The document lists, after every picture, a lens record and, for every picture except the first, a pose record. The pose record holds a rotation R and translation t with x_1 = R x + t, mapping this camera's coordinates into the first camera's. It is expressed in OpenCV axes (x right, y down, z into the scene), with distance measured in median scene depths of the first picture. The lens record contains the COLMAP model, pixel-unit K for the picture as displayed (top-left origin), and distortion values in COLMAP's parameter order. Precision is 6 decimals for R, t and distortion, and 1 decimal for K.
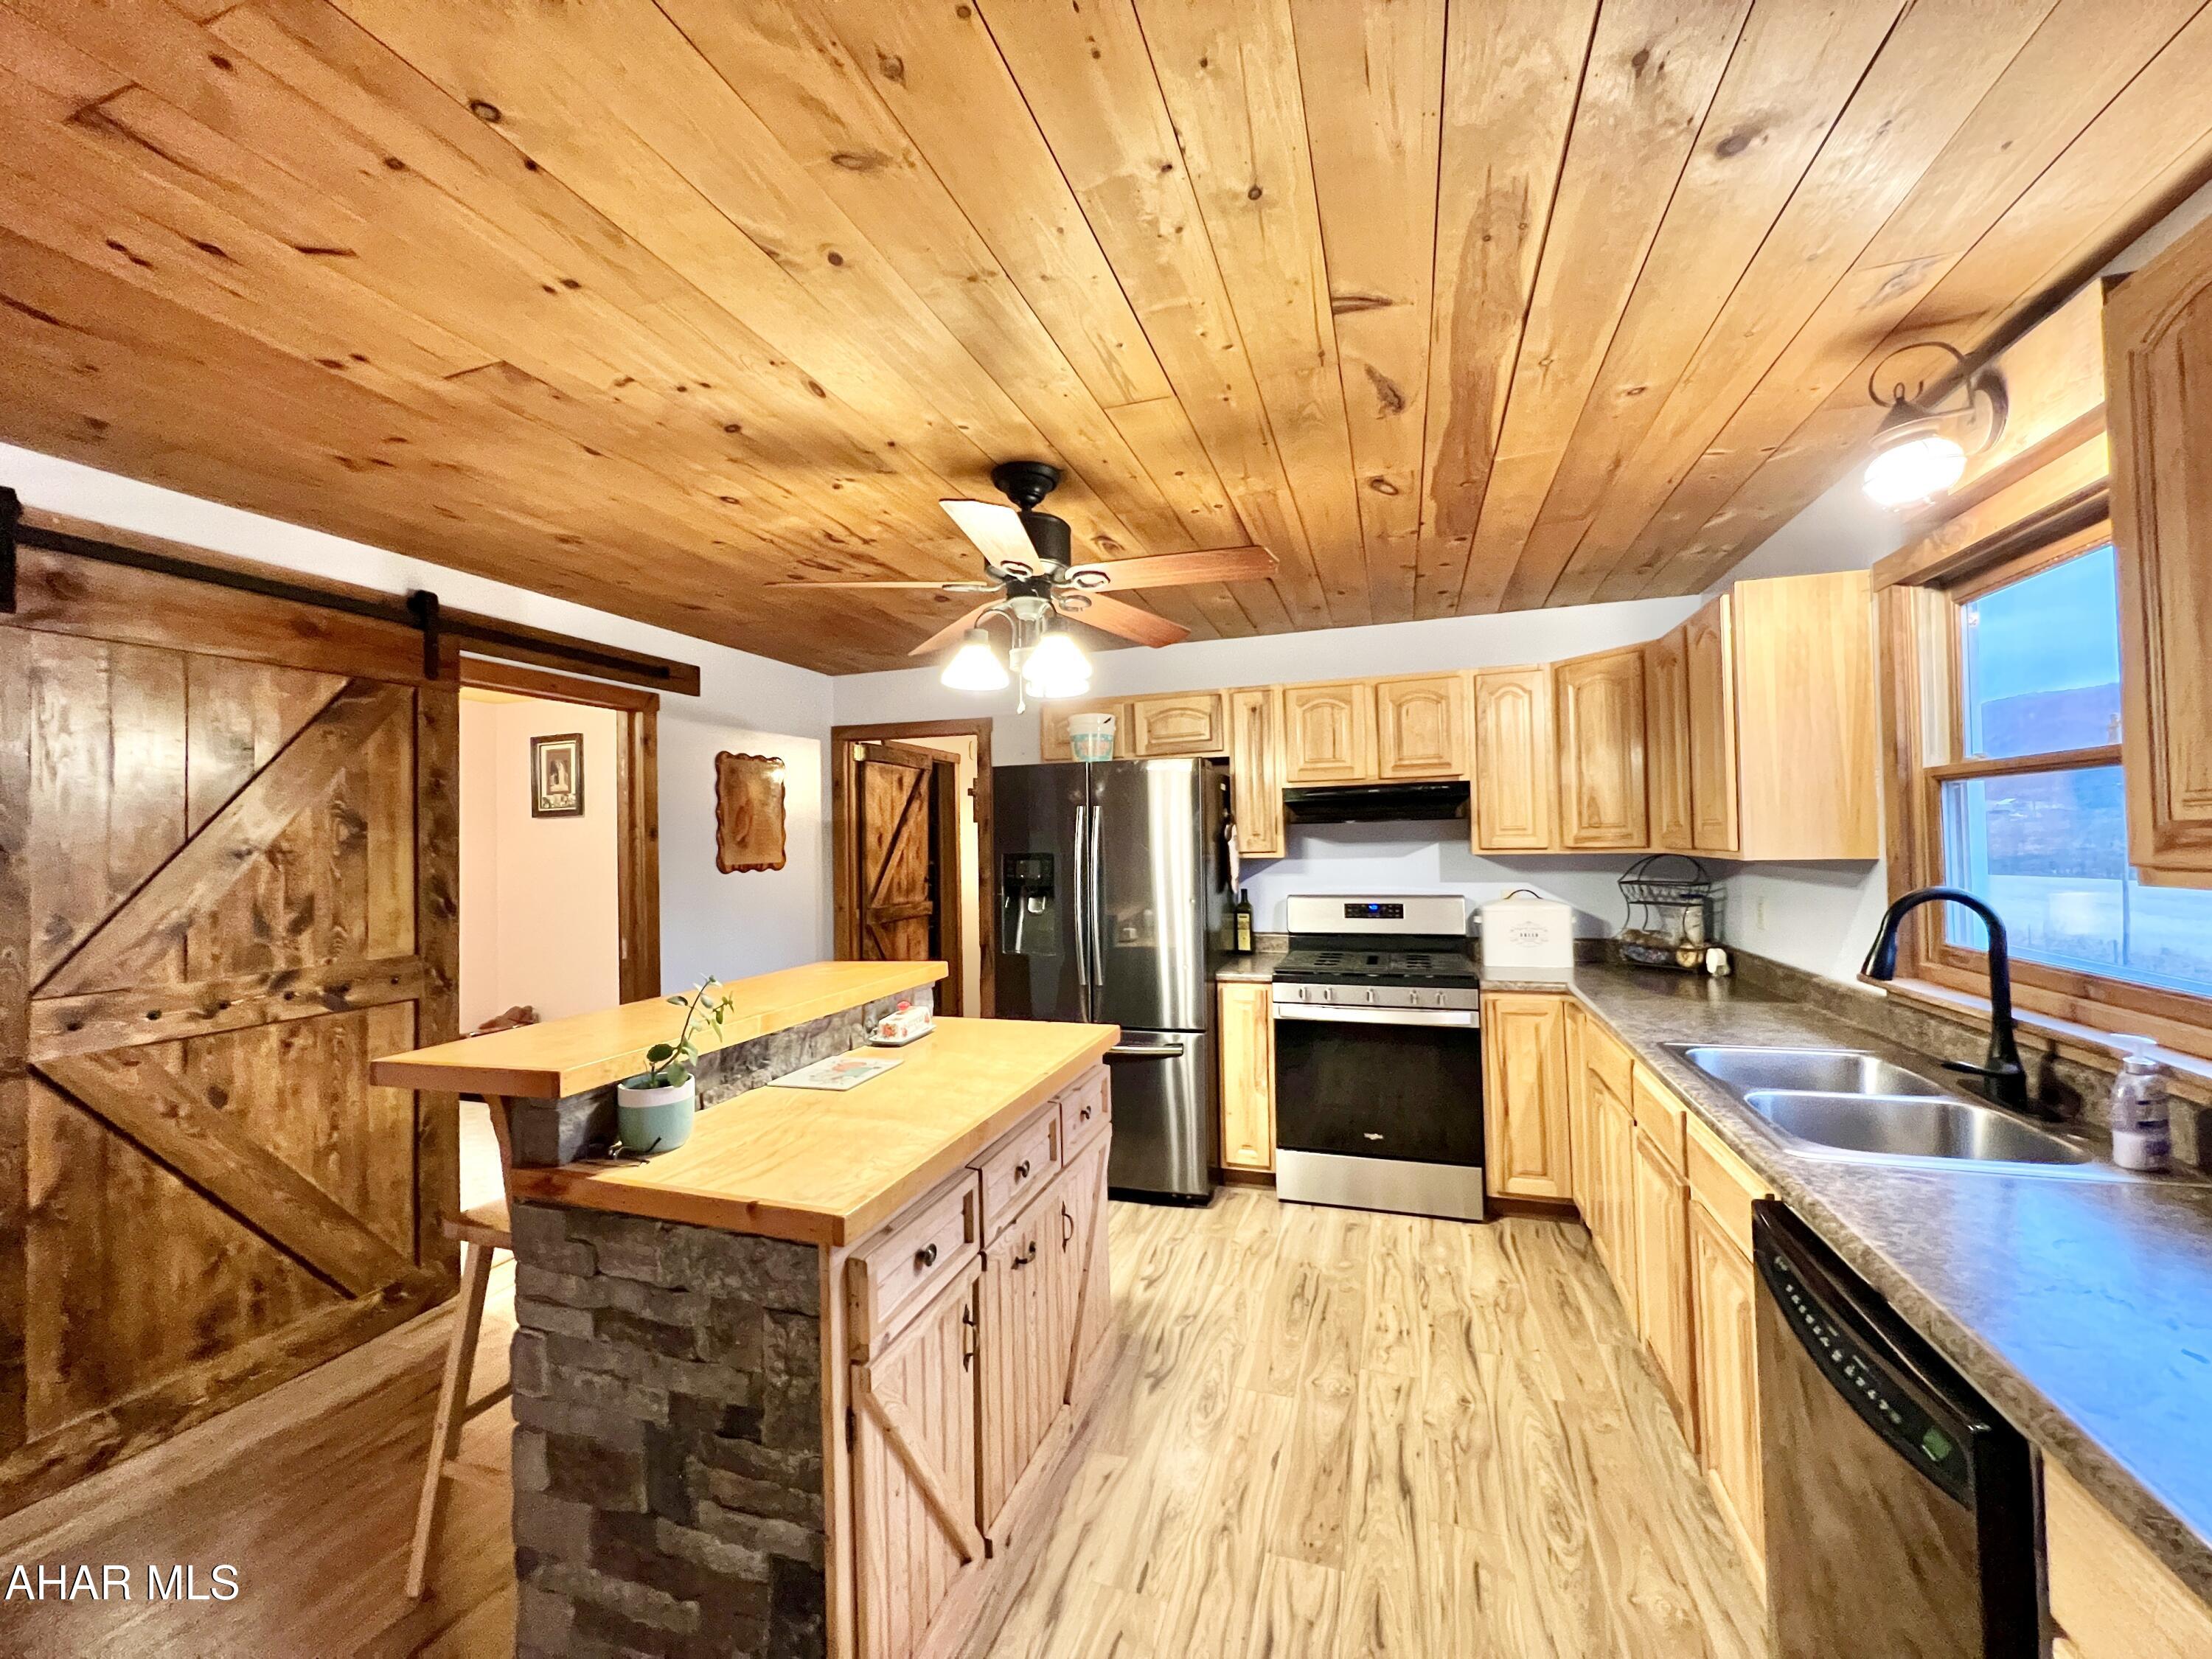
lens RADIAL K [[887.1, 0, 1104.2], [0, 887.1, 820.3], [0, 0, 1]] dist [0.000228, -0.000082]
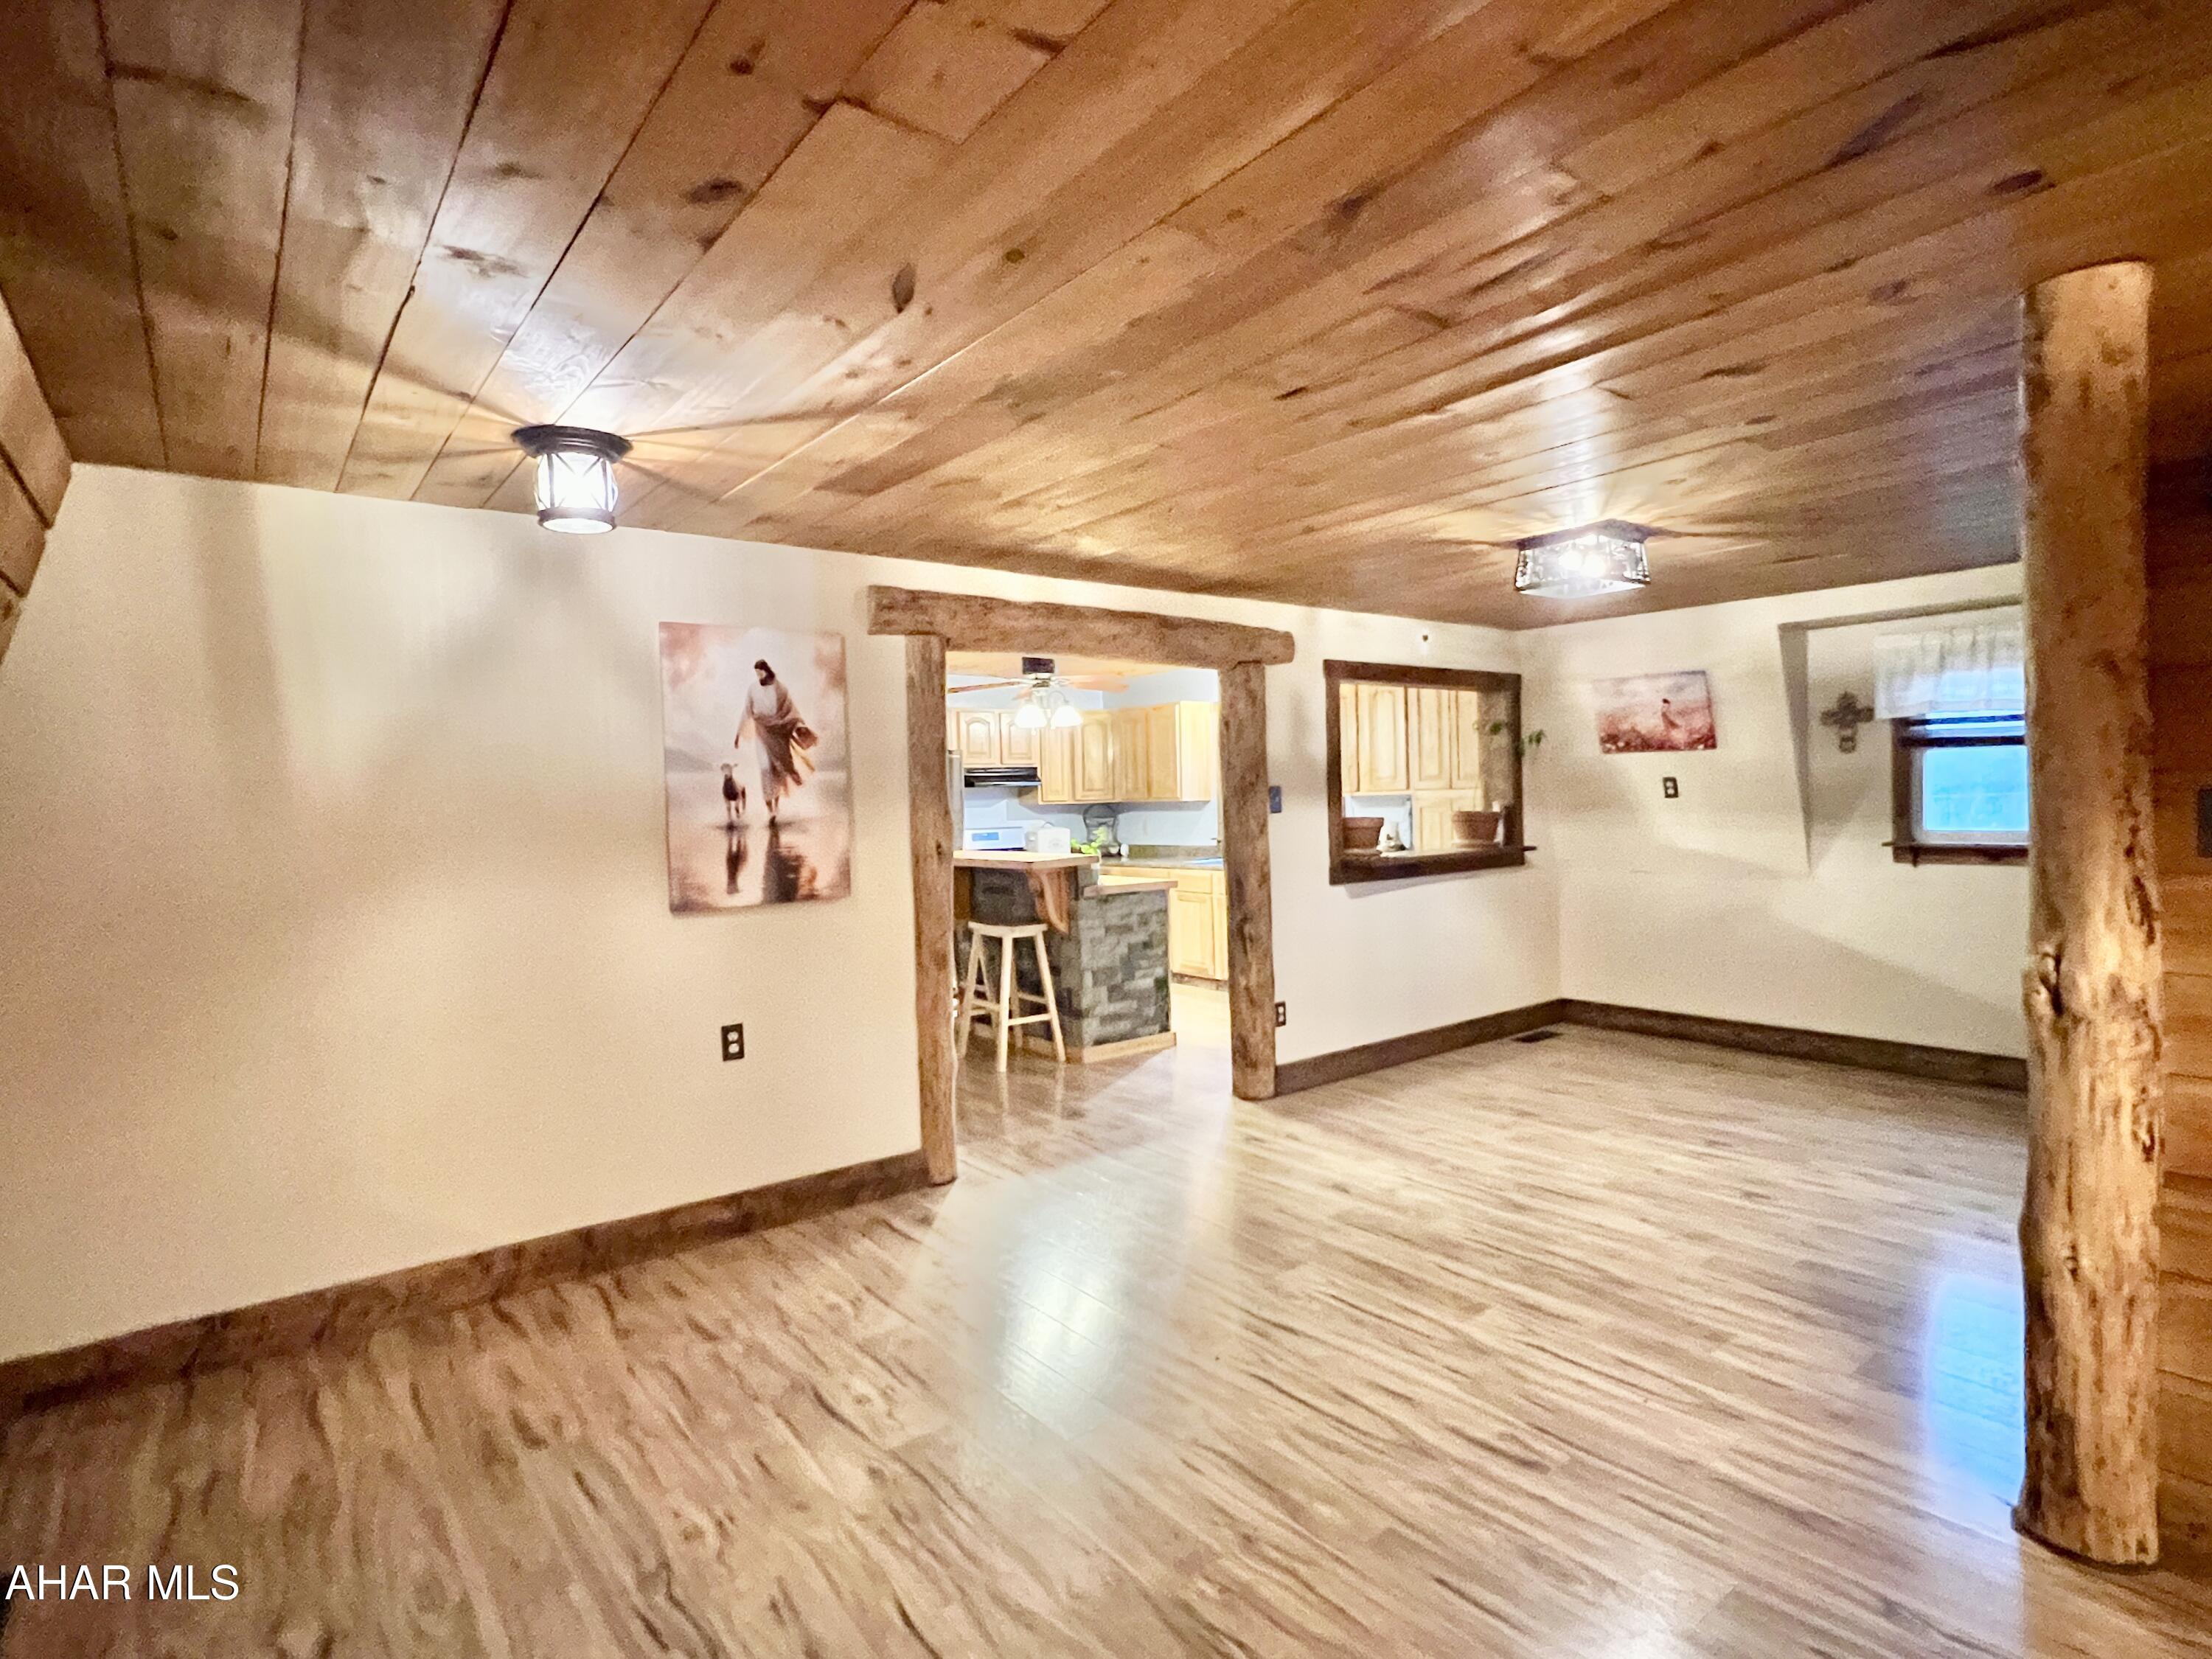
lens RADIAL K [[1142.8, 0, 1099.1], [0, 1142.8, 824.9], [0, 0, 1]] dist [0.001205, -0.001848]
pose [[0.552731, -0.012047, 0.833272, -1.781743], [-0.002803, 0.999863, 0.016315, 0.046109], [-0.833355, -0.011354, 0.552622, -0.568939]]
